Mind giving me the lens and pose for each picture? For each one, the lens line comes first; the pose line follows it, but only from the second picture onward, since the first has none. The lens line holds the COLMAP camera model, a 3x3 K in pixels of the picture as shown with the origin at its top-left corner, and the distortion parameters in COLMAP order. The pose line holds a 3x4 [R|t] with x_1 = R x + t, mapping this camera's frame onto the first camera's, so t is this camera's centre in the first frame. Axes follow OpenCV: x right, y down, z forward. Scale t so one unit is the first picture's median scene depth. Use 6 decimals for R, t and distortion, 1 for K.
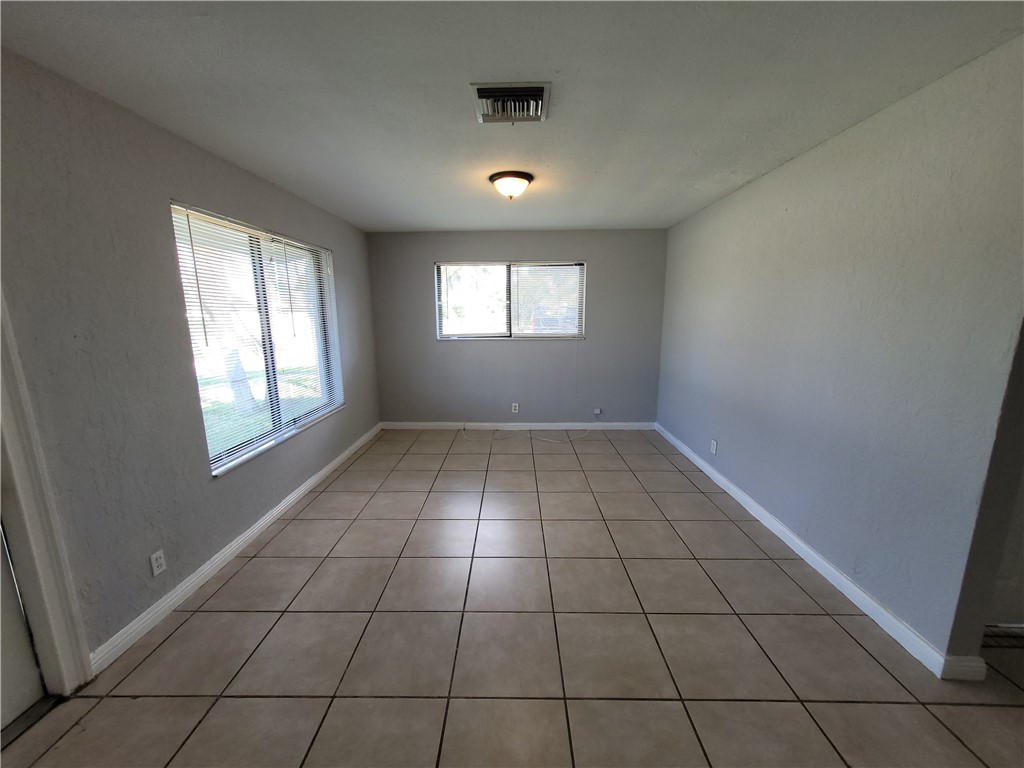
lens RADIAL K [[403.8, 0, 512.7], [0, 403.8, 382.3], [0, 0, 1]] dist [0.012084, -0.004061]
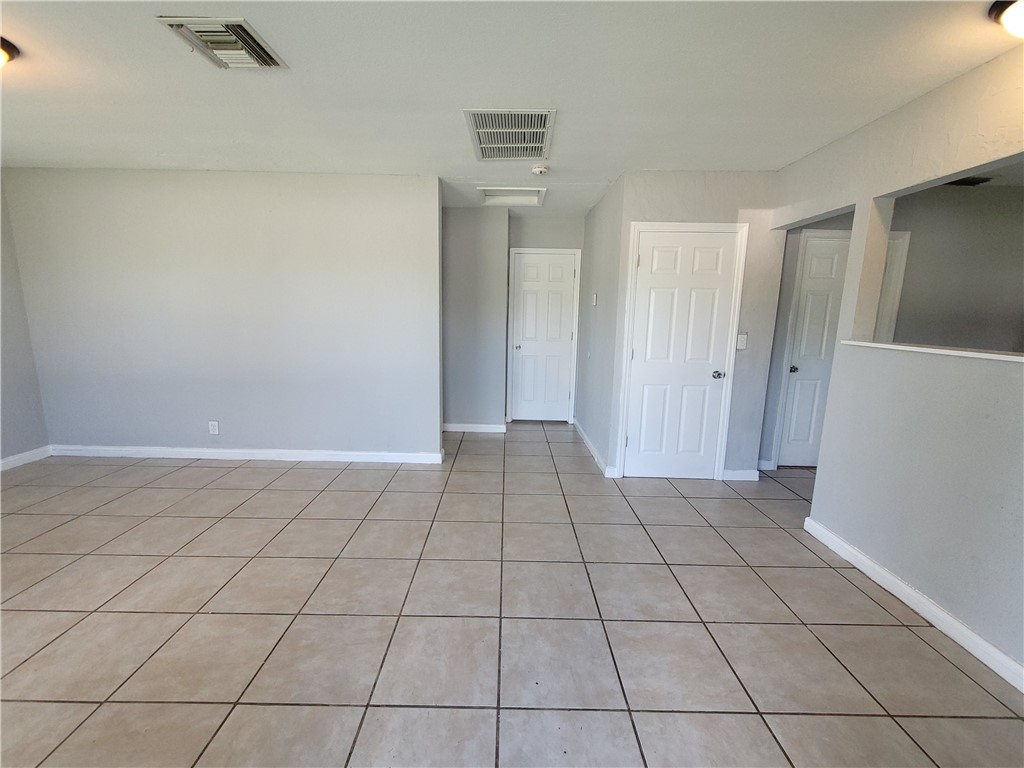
lens RADIAL K [[443.8, 0, 510.3], [0, 443.8, 381.4], [0, 0, 1]] dist [0.005505, 0.000711]
pose [[-0.024848, -0.148340, 0.988624, -0.492029], [0.154069, 0.976546, 0.150400, -0.003304], [-0.987748, 0.156054, -0.001411, 0.223281]]
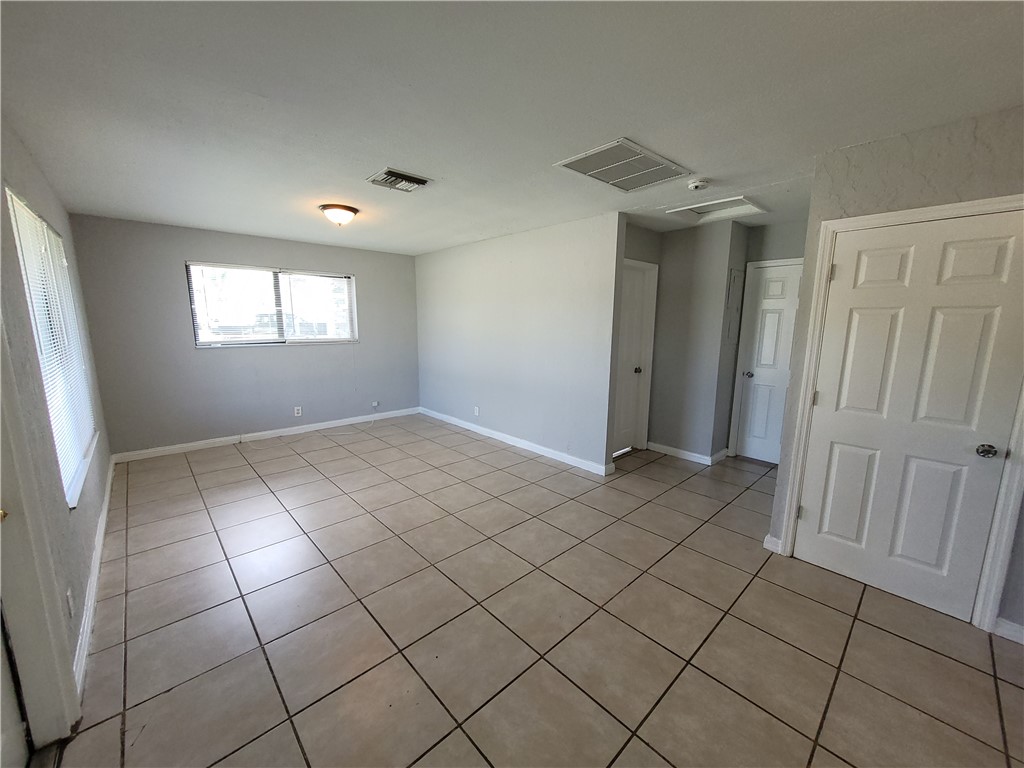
lens RADIAL K [[403.8, 0, 510.8], [0, 403.8, 383.9], [0, 0, 1]] dist [0.012084, -0.004061]
pose [[0.721337, -0.097167, 0.685734, -0.355507], [0.107287, 0.993835, 0.027967, 0.026579], [-0.684224, 0.053396, 0.727314, -0.144260]]
